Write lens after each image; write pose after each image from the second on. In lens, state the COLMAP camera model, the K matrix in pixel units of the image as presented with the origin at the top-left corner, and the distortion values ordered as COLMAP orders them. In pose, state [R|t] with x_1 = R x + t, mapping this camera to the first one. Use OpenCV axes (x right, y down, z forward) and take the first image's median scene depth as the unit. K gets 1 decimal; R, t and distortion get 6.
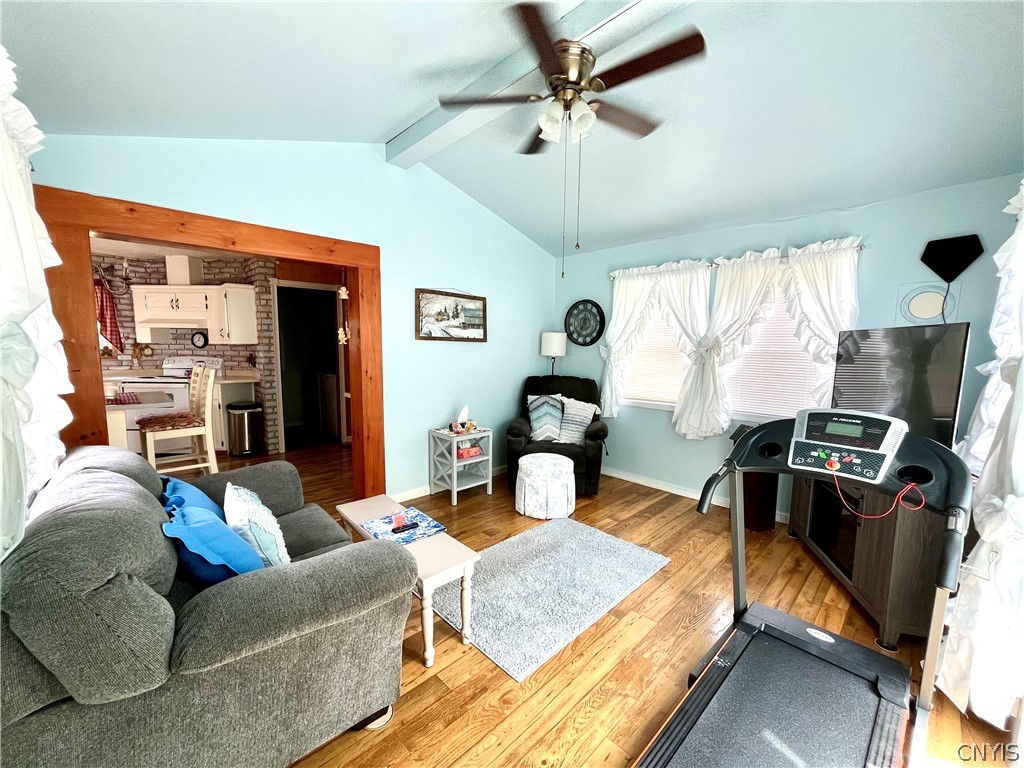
lens RADIAL K [[411.1, 0, 507.4], [0, 411.1, 394.0], [0, 0, 1]] dist [-0.003217, 0.000353]
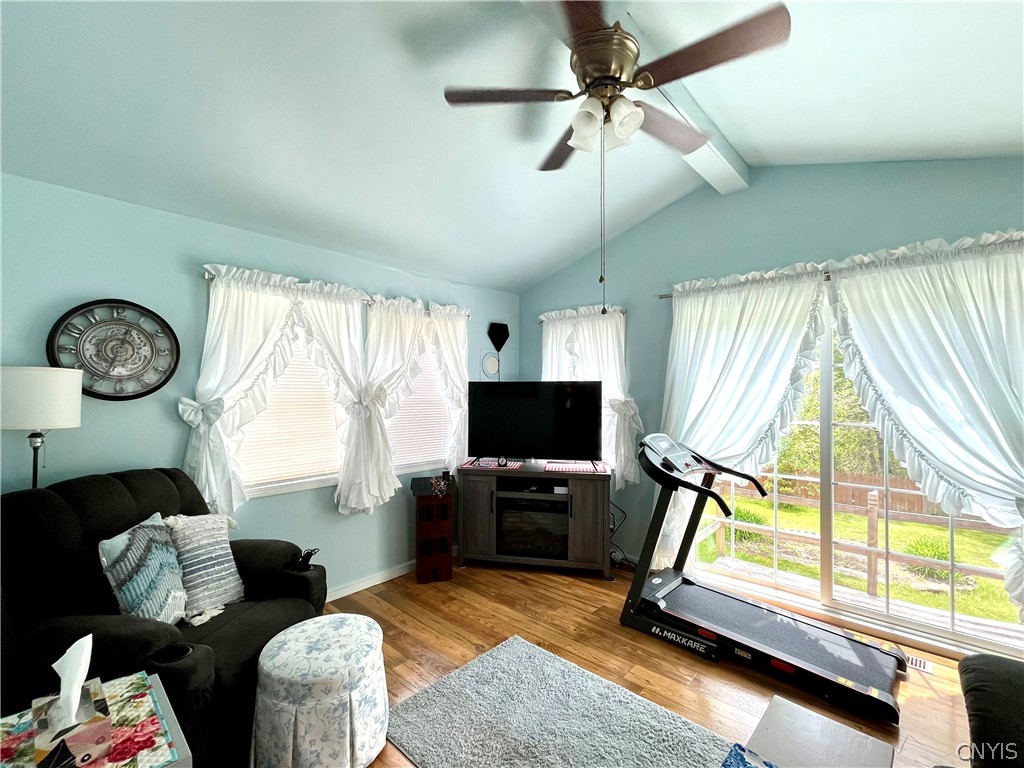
lens RADIAL K [[444.1, 0, 511.6], [0, 444.1, 388.4], [0, 0, 1]] dist [-0.001638, -0.000739]
pose [[-0.066487, -0.006111, 0.997769, -0.434977], [0.120686, 0.992590, 0.014121, -0.110939], [-0.990462, 0.121355, -0.065257, 0.787625]]
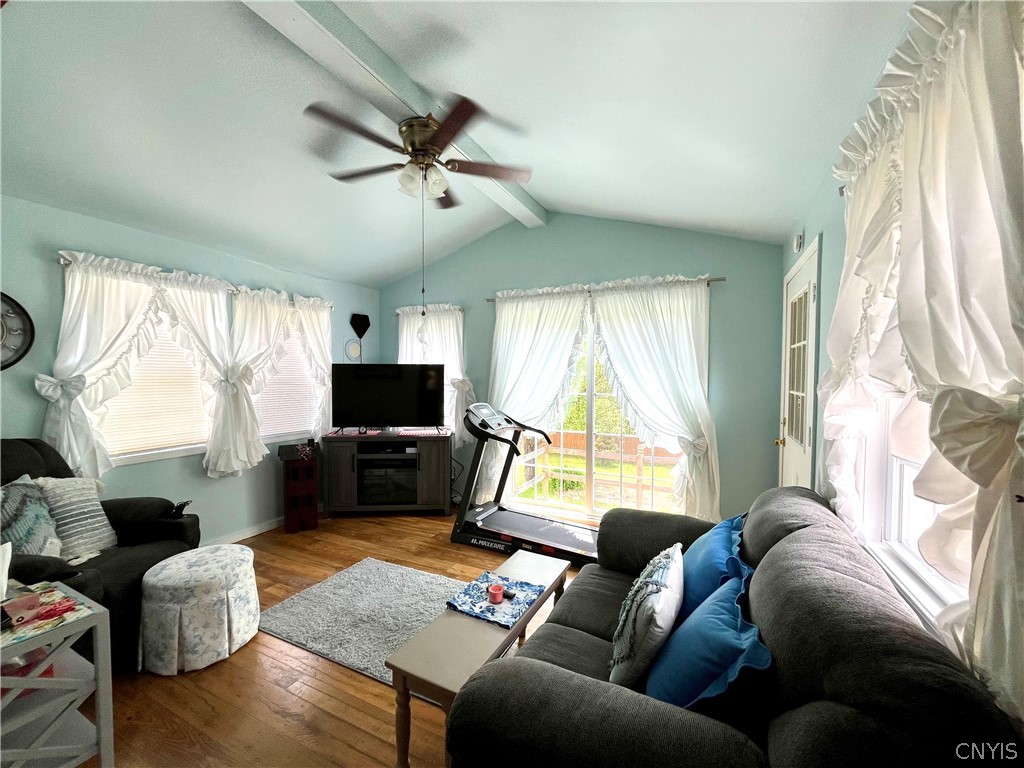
lens RADIAL K [[411.1, 0, 511.1], [0, 411.1, 388.7], [0, 0, 1]] dist [-0.003217, 0.000353]
pose [[-0.346535, -0.042308, 0.937082, -0.633450], [0.107330, 0.990633, 0.084417, -0.097591], [-0.931877, 0.129830, -0.338748, 0.748549]]
